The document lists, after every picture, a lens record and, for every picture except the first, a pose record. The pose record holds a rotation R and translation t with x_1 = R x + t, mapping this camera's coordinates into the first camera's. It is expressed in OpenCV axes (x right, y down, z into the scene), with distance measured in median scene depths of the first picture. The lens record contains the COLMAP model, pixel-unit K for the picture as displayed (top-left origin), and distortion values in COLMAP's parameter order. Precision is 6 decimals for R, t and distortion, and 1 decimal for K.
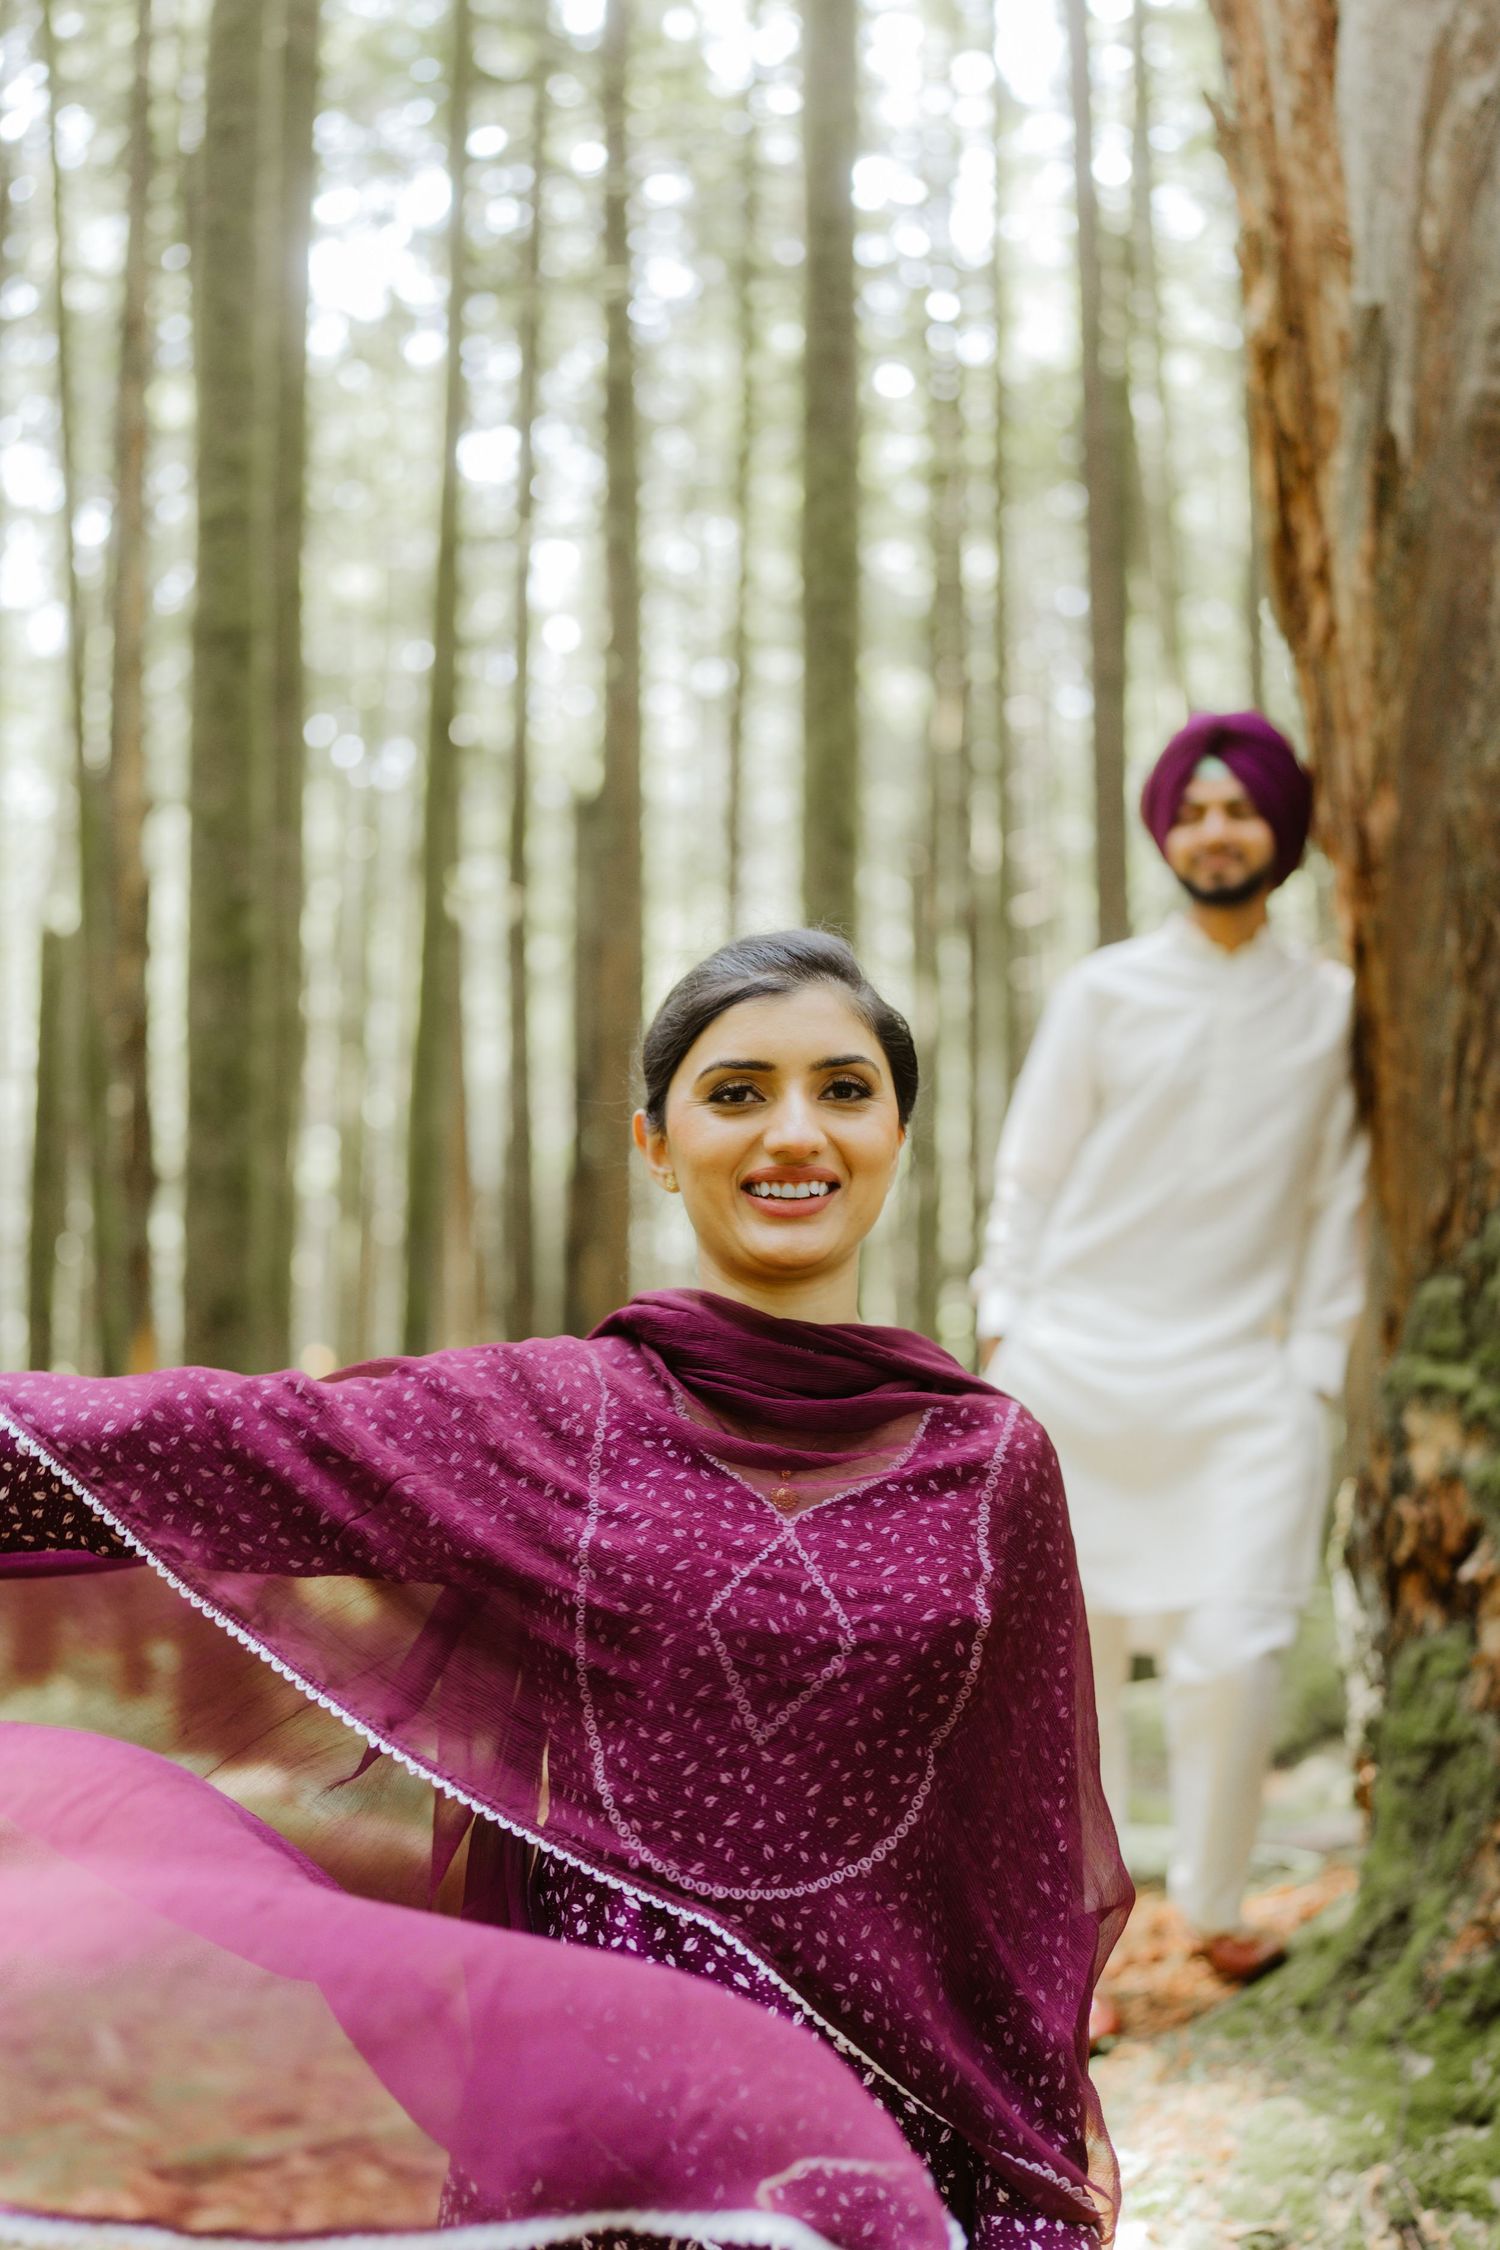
lens RADIAL K [[2214.3, 0, 744.4], [0, 2214.3, 1118.6], [0, 0, 1]] dist [0.006675, -0.000100]
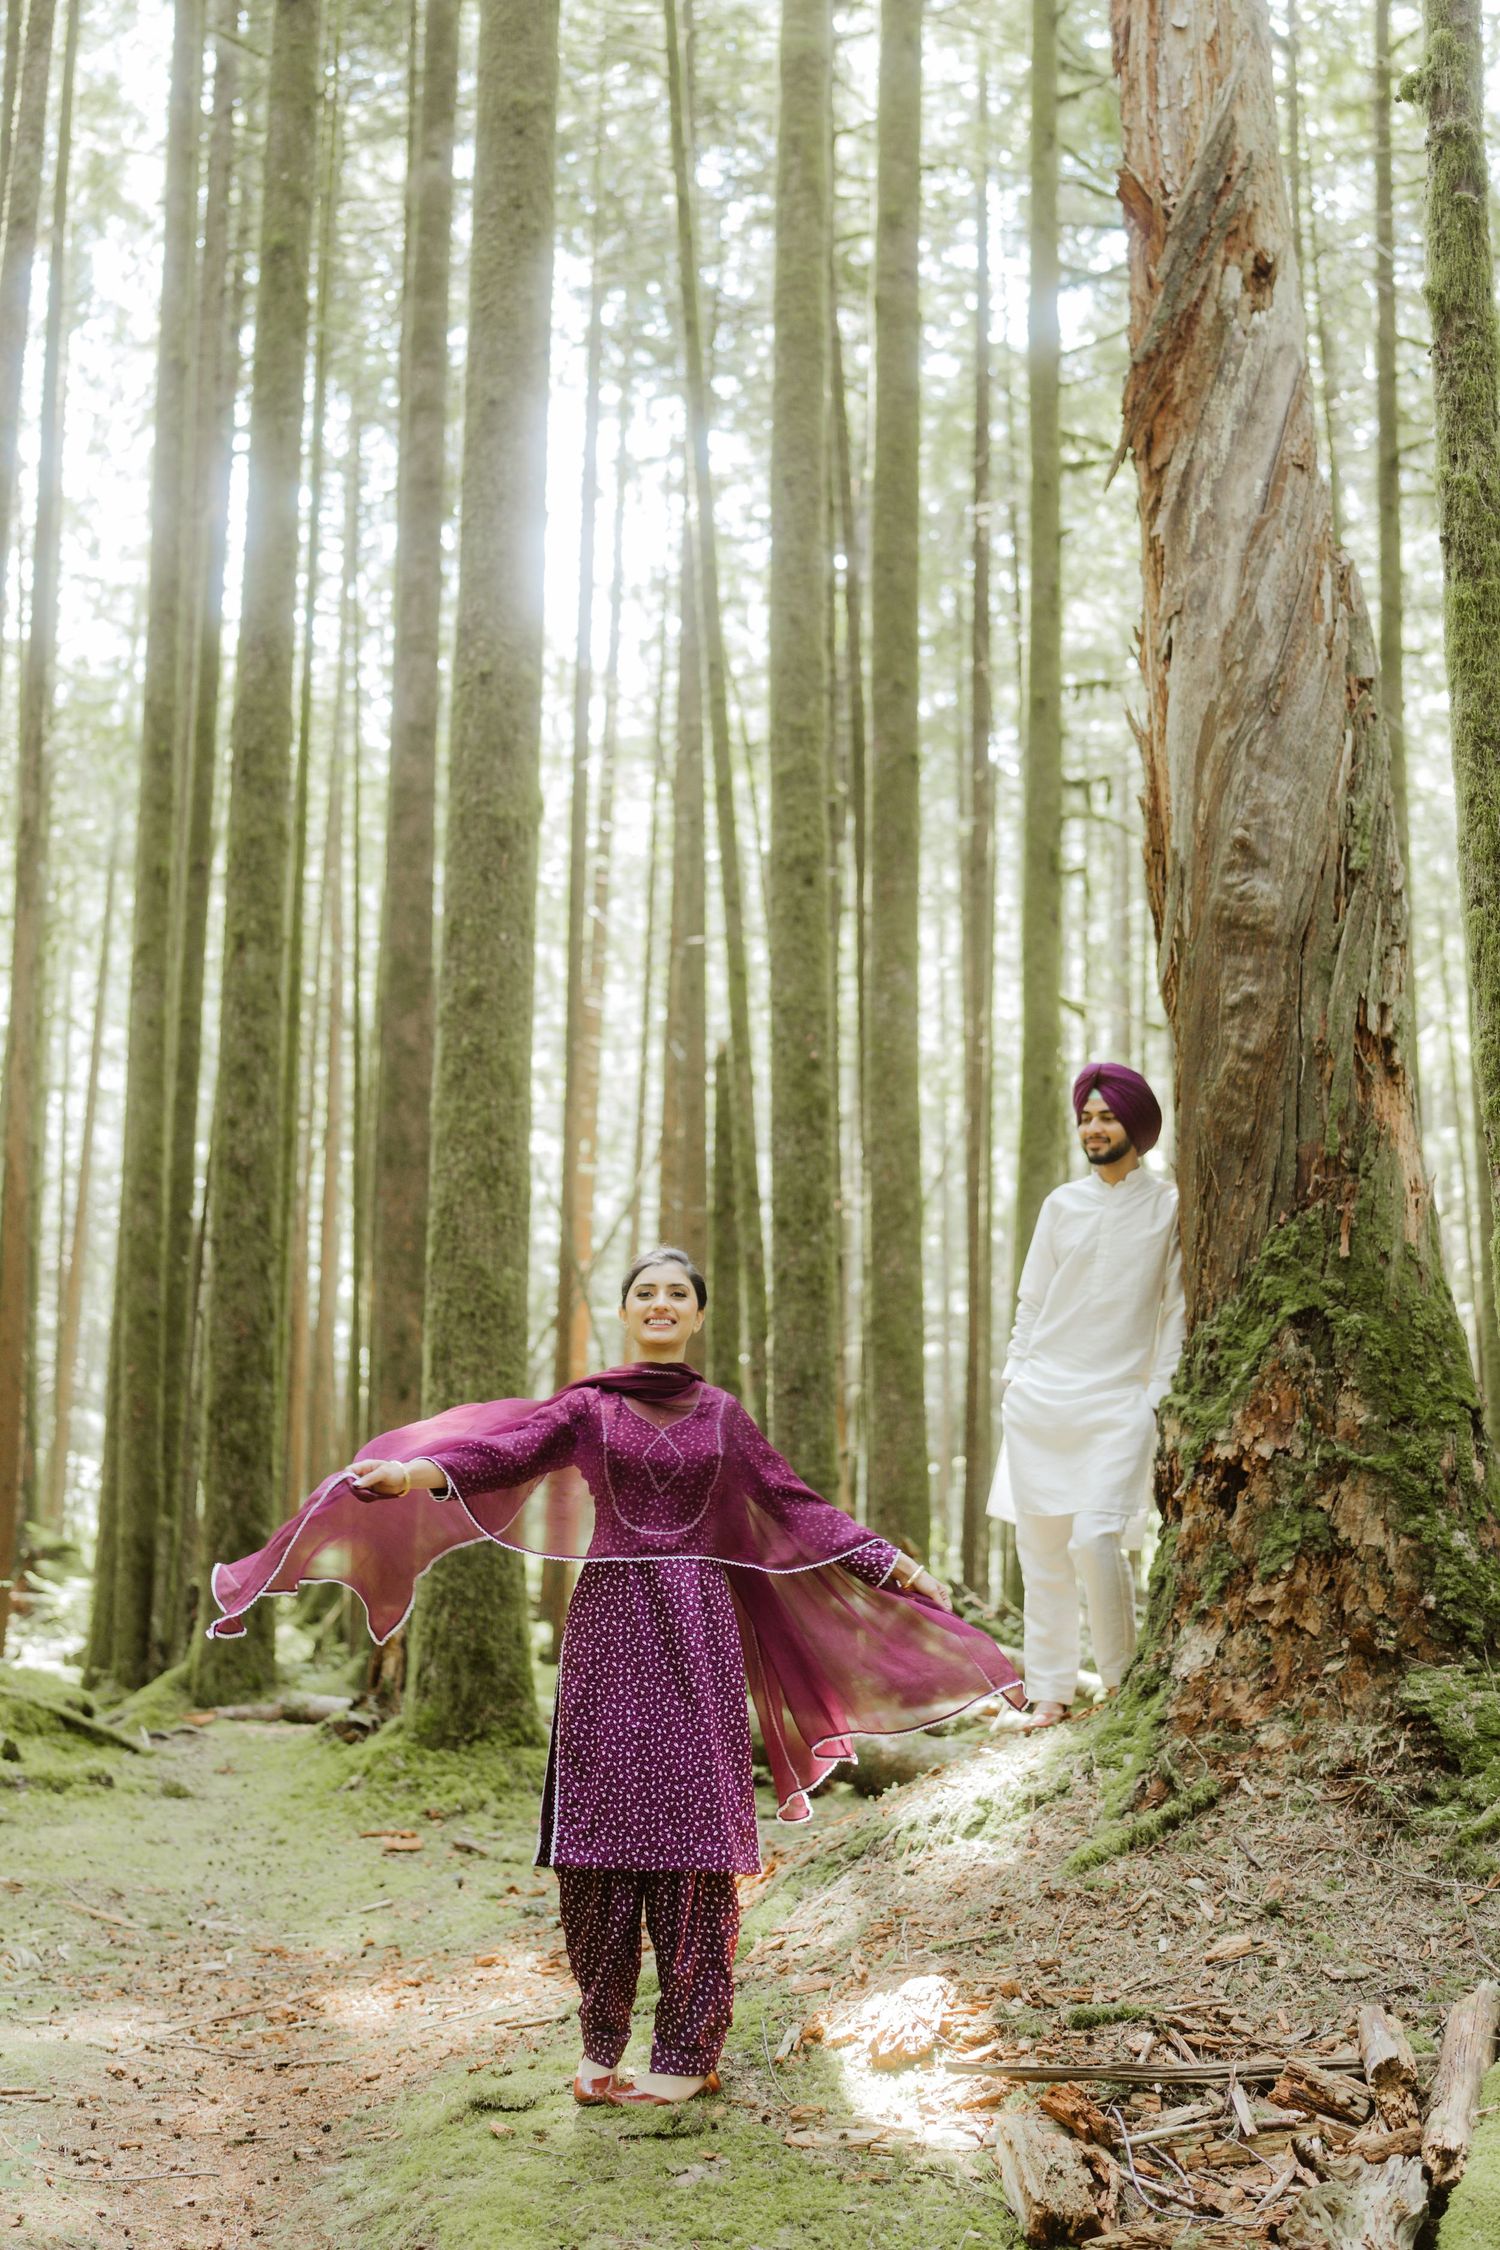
lens RADIAL K [[2489.4, 0, 752.7], [0, 2489.4, 986.1], [0, 0, 1]] dist [-0.001279, 0.024617]
pose [[0.945801, -0.052902, -0.320409, 0.595264], [0.029060, 0.996471, -0.078744, -0.081232], [0.323444, 0.065165, 0.944001, -1.123318]]
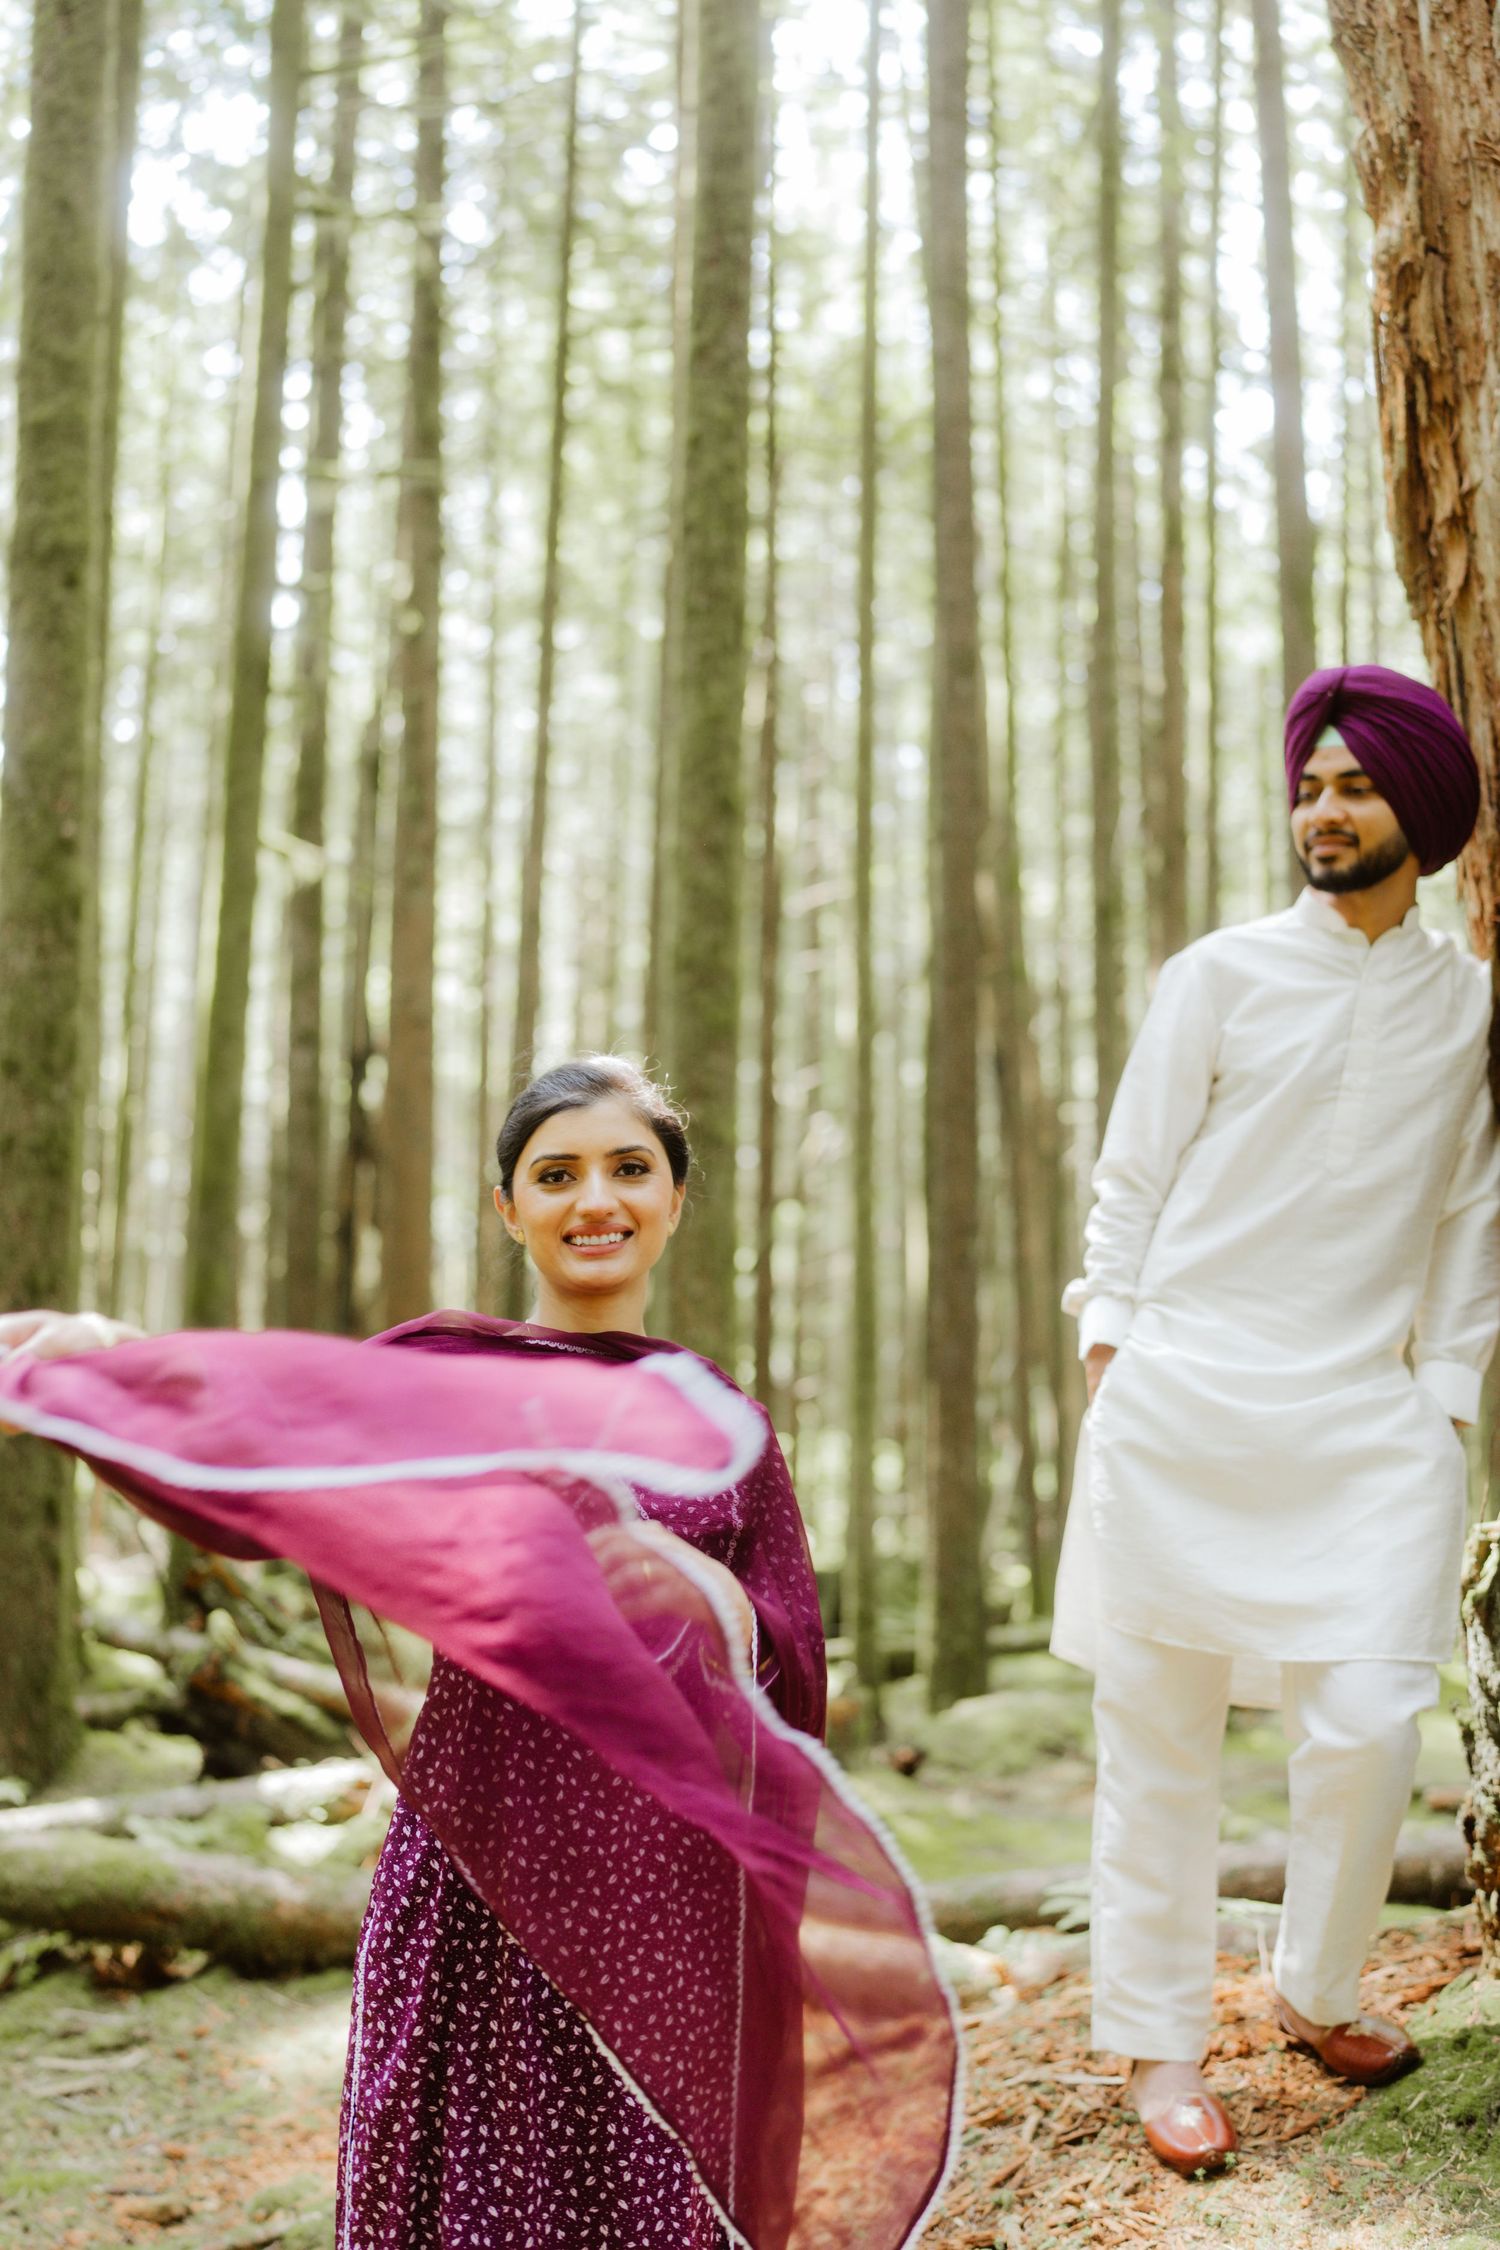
lens RADIAL K [[2250.5, 0, 750.2], [0, 2250.5, 1110.7], [0, 0, 1]] dist [0.022155, -0.000786]
pose [[0.993802, 0.030860, 0.106797, -0.118115], [-0.031143, 0.999514, 0.000982, 0.003811], [-0.106715, -0.004302, 0.994280, 0.108344]]
